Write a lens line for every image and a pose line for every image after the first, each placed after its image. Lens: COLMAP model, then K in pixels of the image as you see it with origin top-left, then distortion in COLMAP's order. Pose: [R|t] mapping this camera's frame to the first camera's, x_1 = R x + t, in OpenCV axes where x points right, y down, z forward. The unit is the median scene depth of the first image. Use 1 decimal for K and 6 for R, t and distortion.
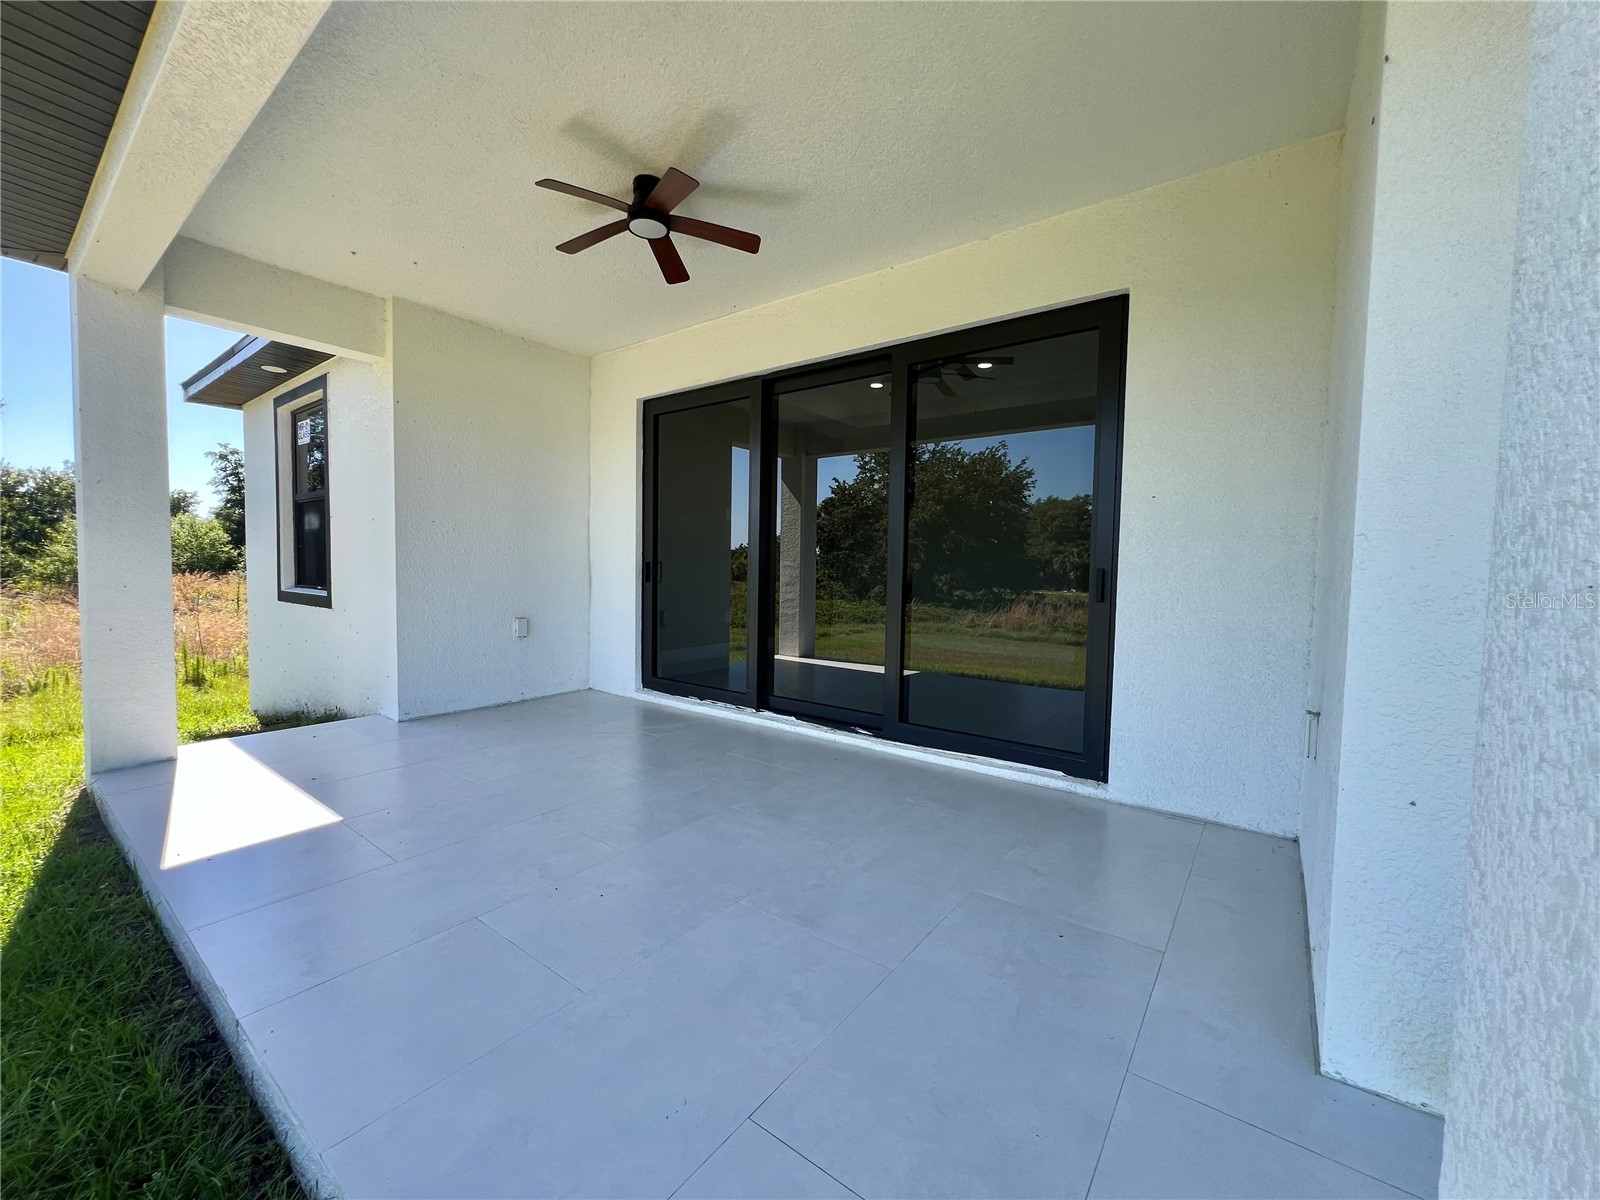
lens RADIAL K [[638.1, 0, 787.4], [0, 638.1, 598.3], [0, 0, 1]] dist [-0.000944, -0.000018]
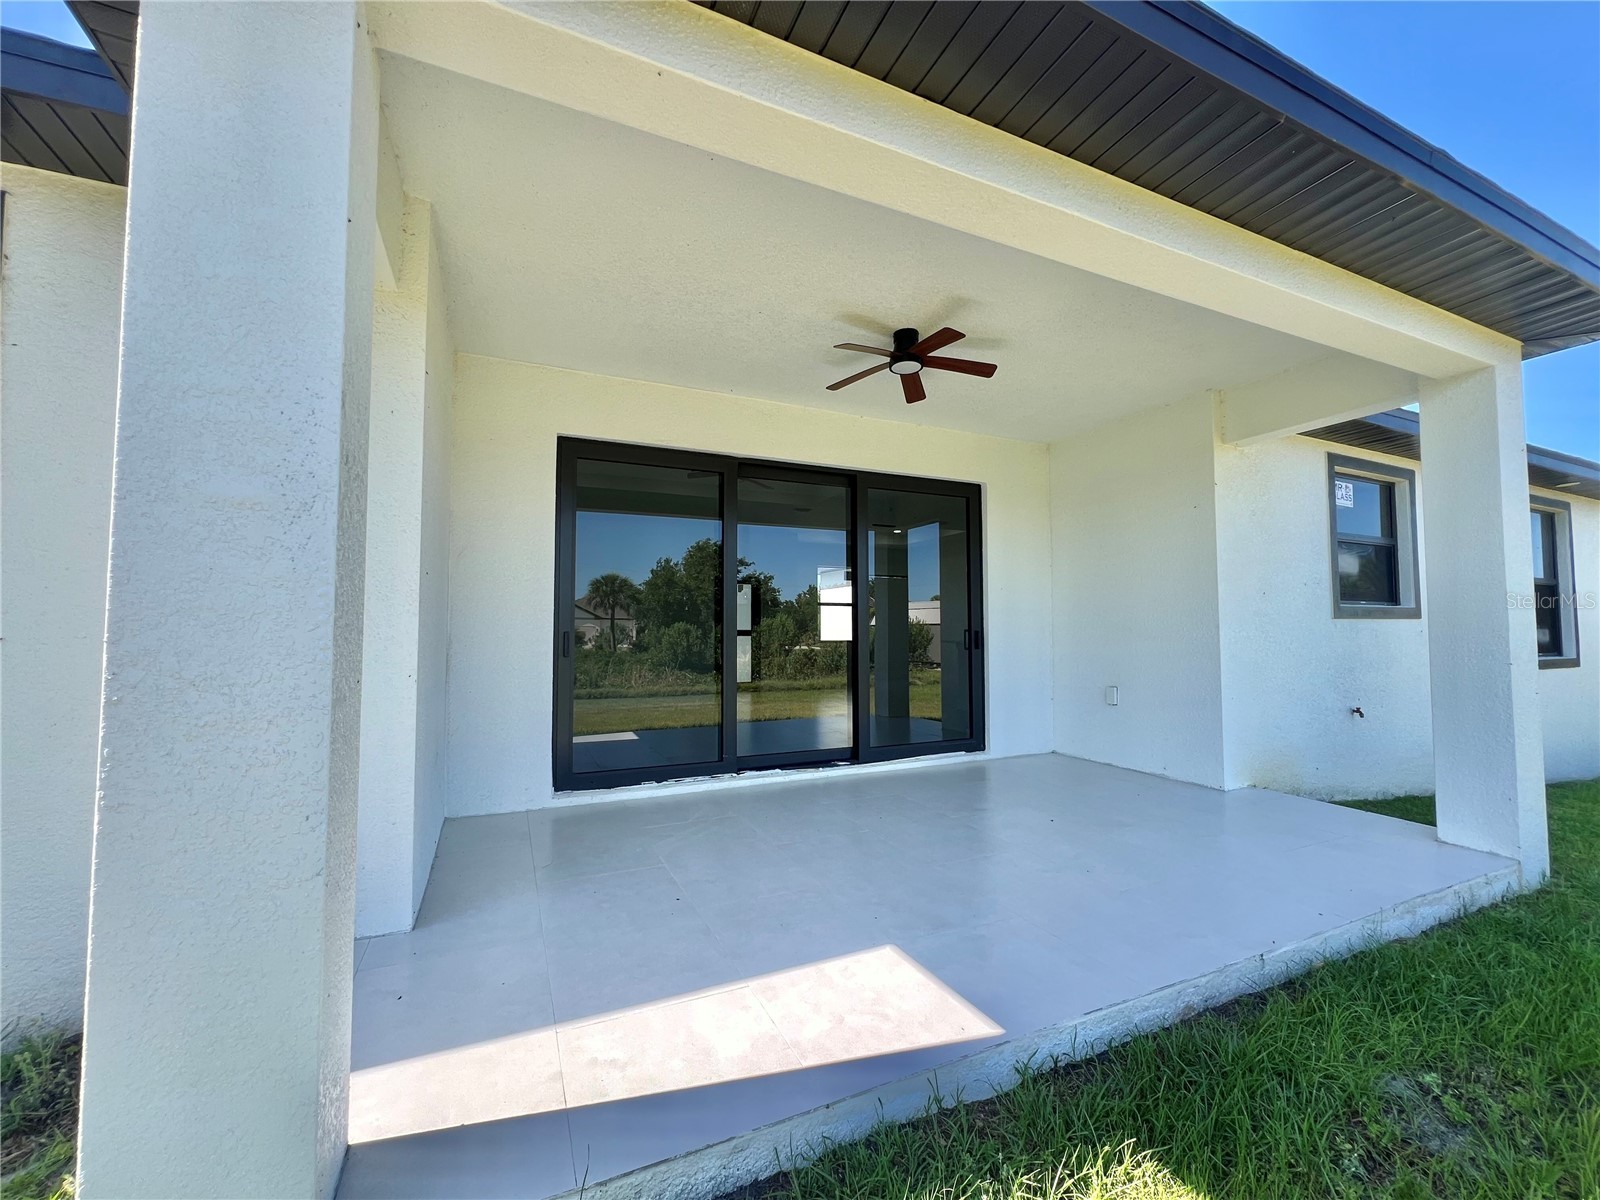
lens RADIAL K [[646.7, 0, 800.9], [0, 646.7, 595.9], [0, 0, 1]] dist [-0.001545, -0.000139]
pose [[0.468579, 0.029271, 0.882936, -0.969508], [0.056256, 0.996434, -0.062889, -0.040603], [-0.881629, 0.079139, 0.465261, 0.418306]]
